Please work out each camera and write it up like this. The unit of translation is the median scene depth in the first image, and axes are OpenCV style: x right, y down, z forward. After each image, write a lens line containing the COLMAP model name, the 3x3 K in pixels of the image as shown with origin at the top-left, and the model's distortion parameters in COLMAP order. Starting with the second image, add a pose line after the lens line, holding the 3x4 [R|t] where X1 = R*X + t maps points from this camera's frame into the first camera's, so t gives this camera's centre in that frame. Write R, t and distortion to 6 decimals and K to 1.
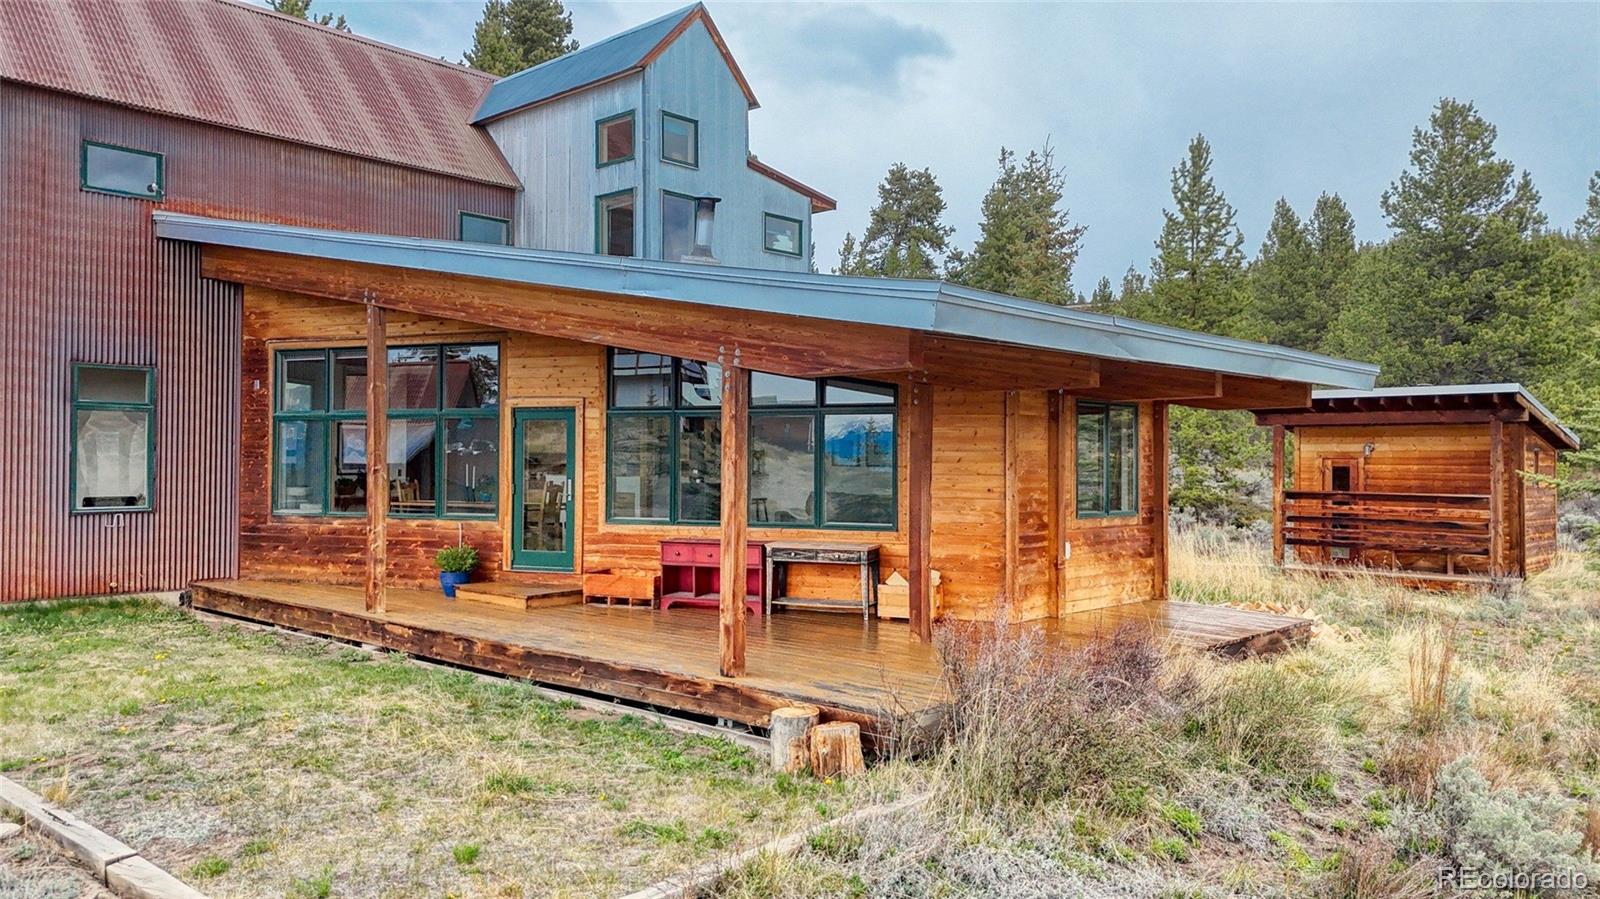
lens RADIAL K [[1213.7, 0, 800.0], [0, 1213.7, 449.5], [0, 0, 1]] dist [0.032789, -0.009752]
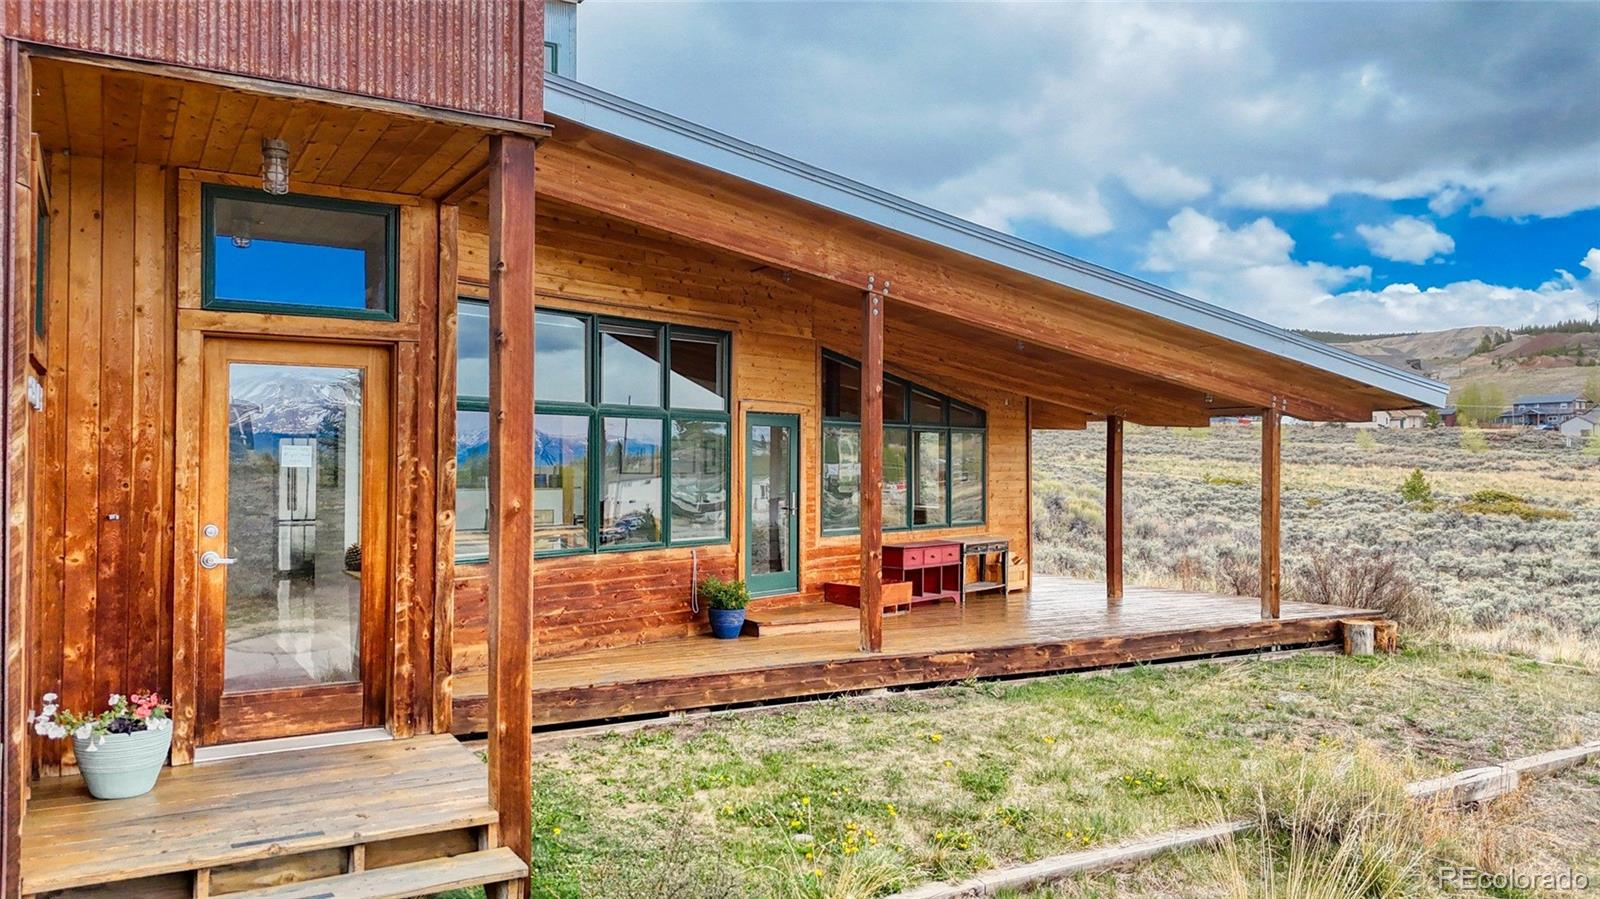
lens RADIAL K [[1213.7, 0, 800.0], [0, 1213.7, 449.5], [0, 0, 1]] dist [0.032789, -0.009752]
pose [[0.285341, 0.007177, 0.958399, -1.126527], [-0.012948, 0.999910, -0.003633, -0.004975], [-0.958338, -0.011373, 0.285408, 0.767477]]
